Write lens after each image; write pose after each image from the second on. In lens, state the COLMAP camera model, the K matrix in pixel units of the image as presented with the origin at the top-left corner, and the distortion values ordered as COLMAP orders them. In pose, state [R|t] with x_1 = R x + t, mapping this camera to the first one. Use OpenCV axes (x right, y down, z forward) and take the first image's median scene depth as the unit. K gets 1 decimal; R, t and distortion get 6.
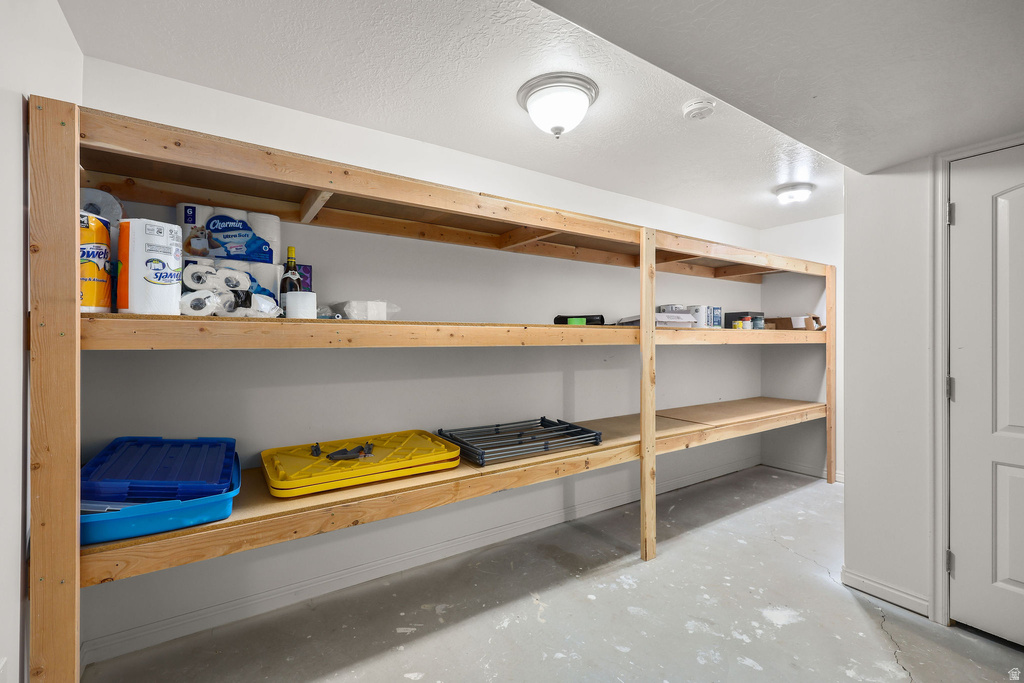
lens RADIAL K [[439.9, 0, 512.0], [0, 439.9, 341.5], [0, 0, 1]] dist [-0.000757, -0.000032]
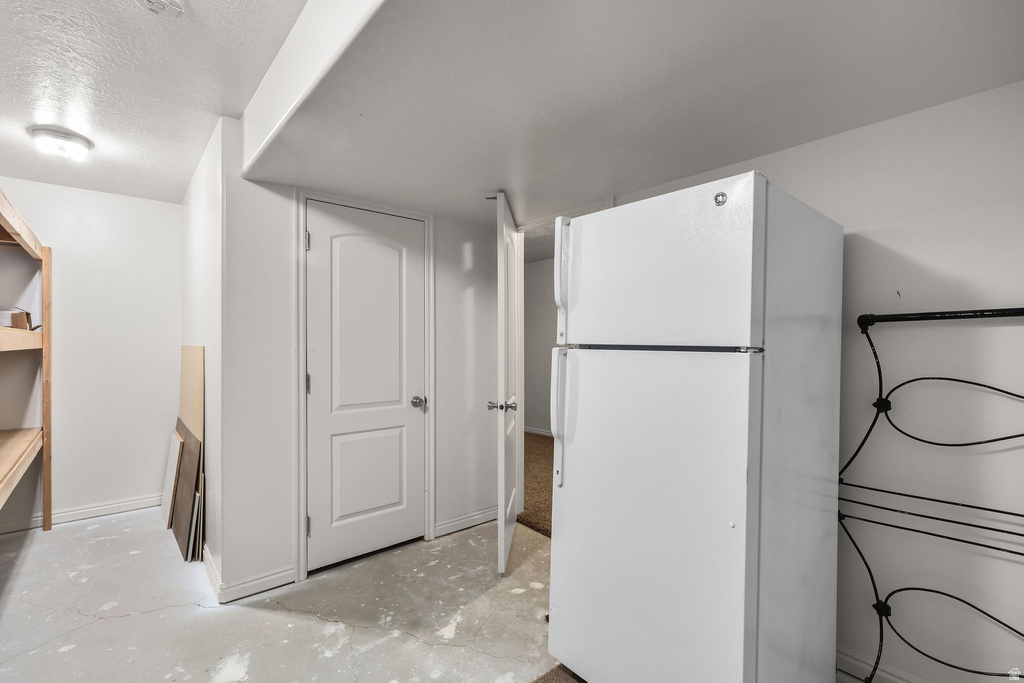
lens RADIAL K [[457.1, 0, 508.2], [0, 457.1, 343.4], [0, 0, 1]] dist [-0.002124, 0.000527]
pose [[-0.115566, 0.002721, 0.993296, -0.322412], [0.001915, 0.999995, -0.002517, -0.001236], [-0.993298, 0.001611, -0.115571, 0.567959]]
